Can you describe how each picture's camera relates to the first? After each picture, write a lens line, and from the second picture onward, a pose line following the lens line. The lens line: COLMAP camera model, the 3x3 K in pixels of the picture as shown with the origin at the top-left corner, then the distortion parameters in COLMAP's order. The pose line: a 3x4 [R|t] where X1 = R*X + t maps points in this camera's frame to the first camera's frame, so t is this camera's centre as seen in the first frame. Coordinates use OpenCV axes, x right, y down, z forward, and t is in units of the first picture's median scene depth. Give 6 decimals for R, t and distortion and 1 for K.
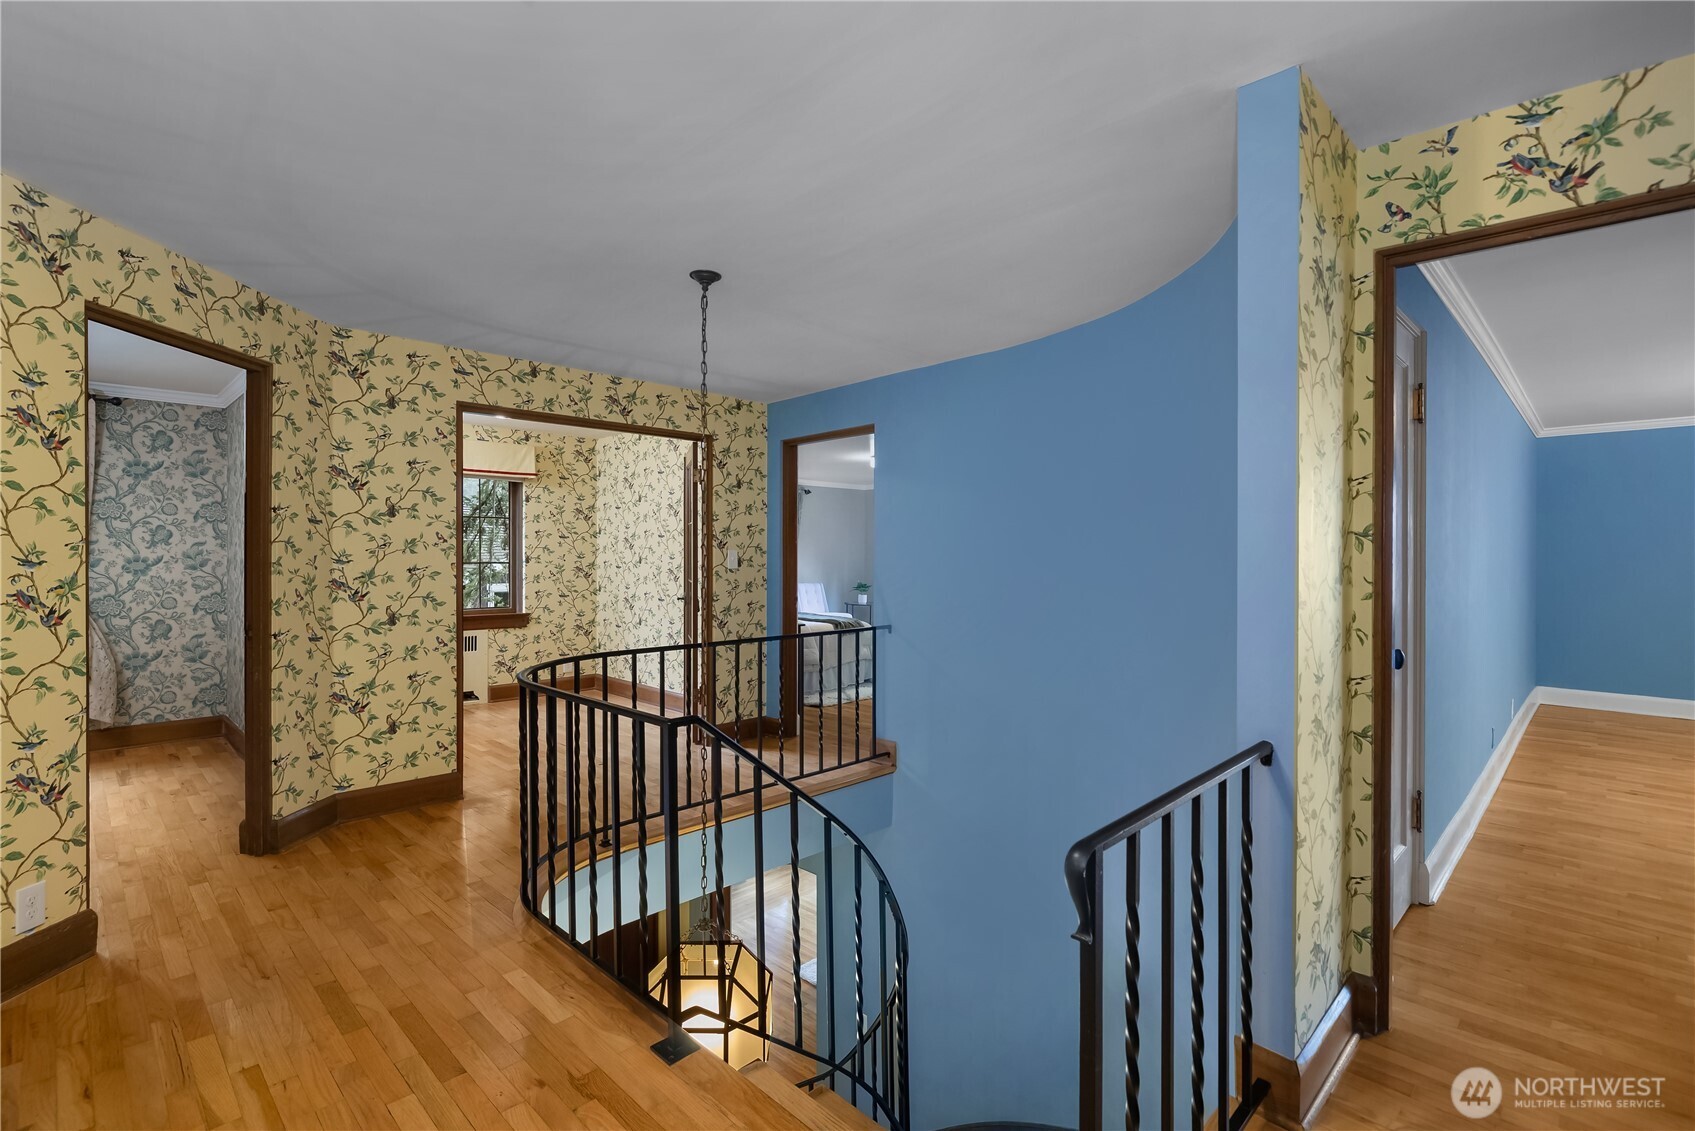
lens RADIAL K [[765.4, 0, 843.1], [0, 765.4, 559.1], [0, 0, 1]] dist [-0.002931, -0.000336]
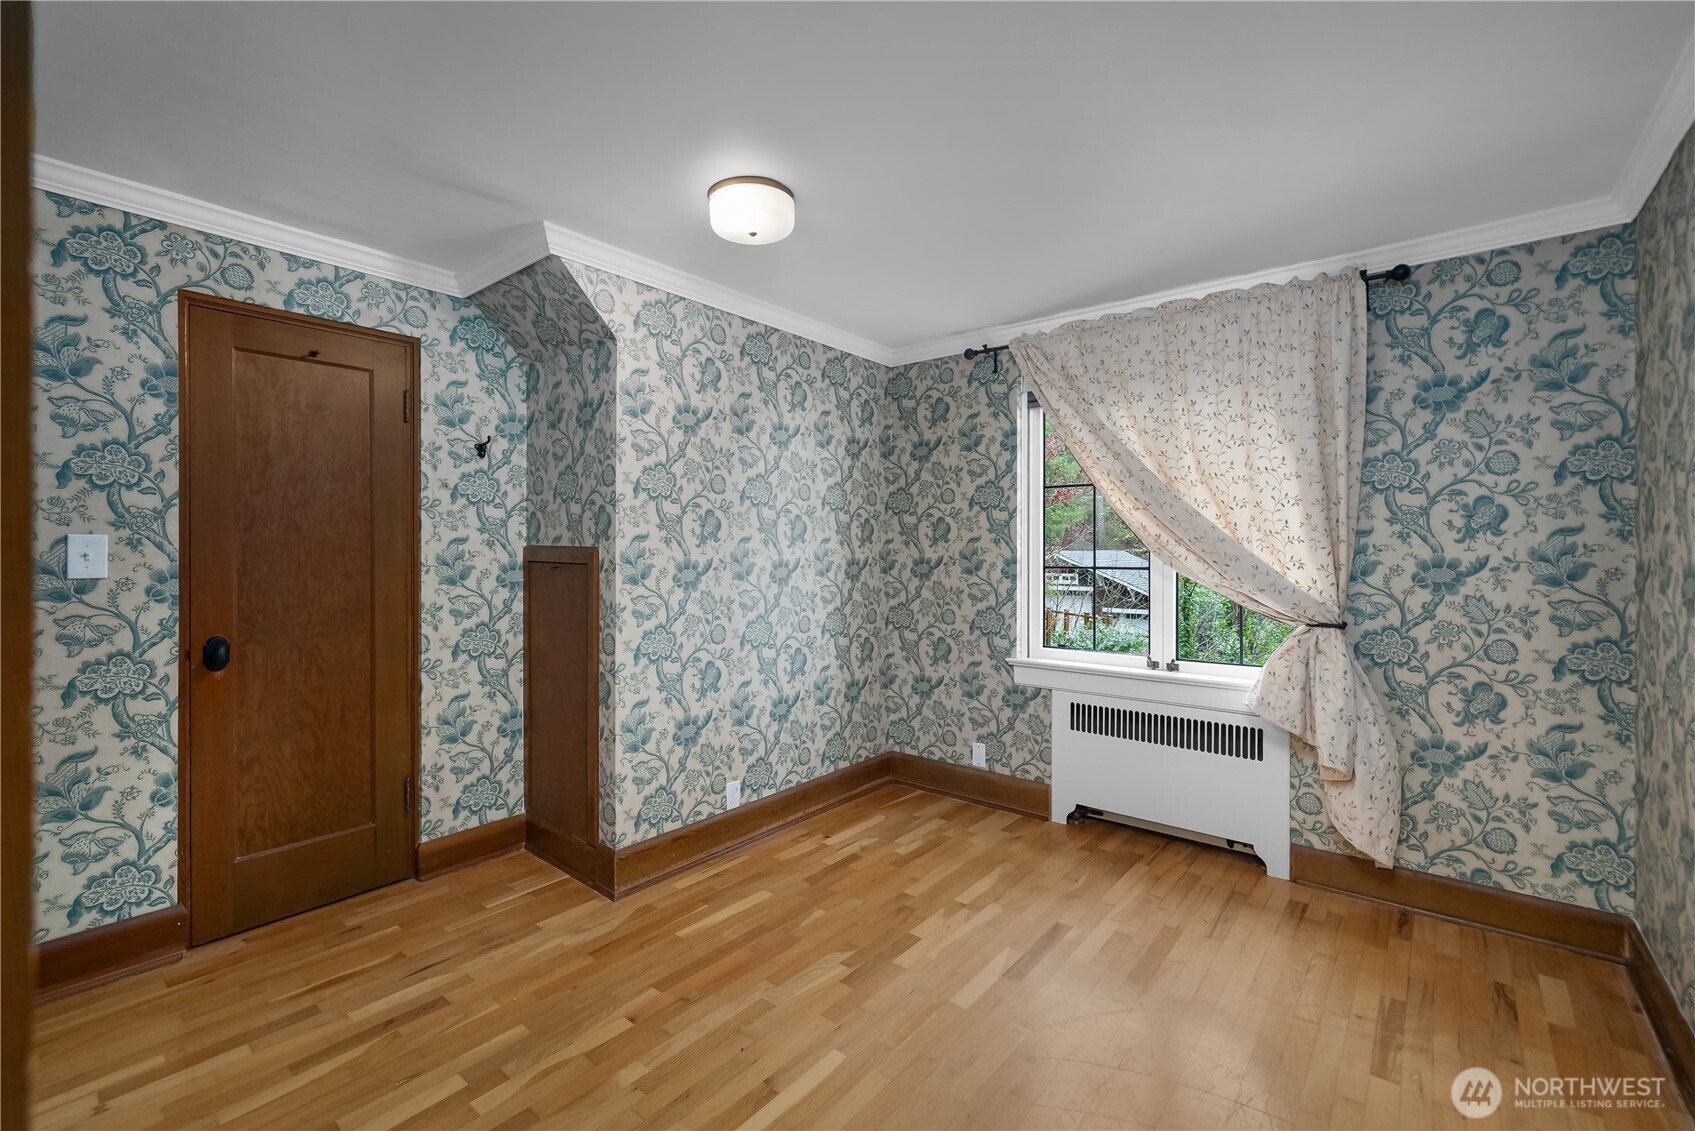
lens RADIAL K [[723.0, 0, 843.3], [0, 723.0, 551.9], [0, 0, 1]] dist [-0.000201, 0.000200]
pose [[0.054710, -0.004198, -0.998493, -0.442144], [-0.004650, 0.999979, -0.004459, -0.003221], [0.998491, 0.004887, 0.054689, 0.554240]]
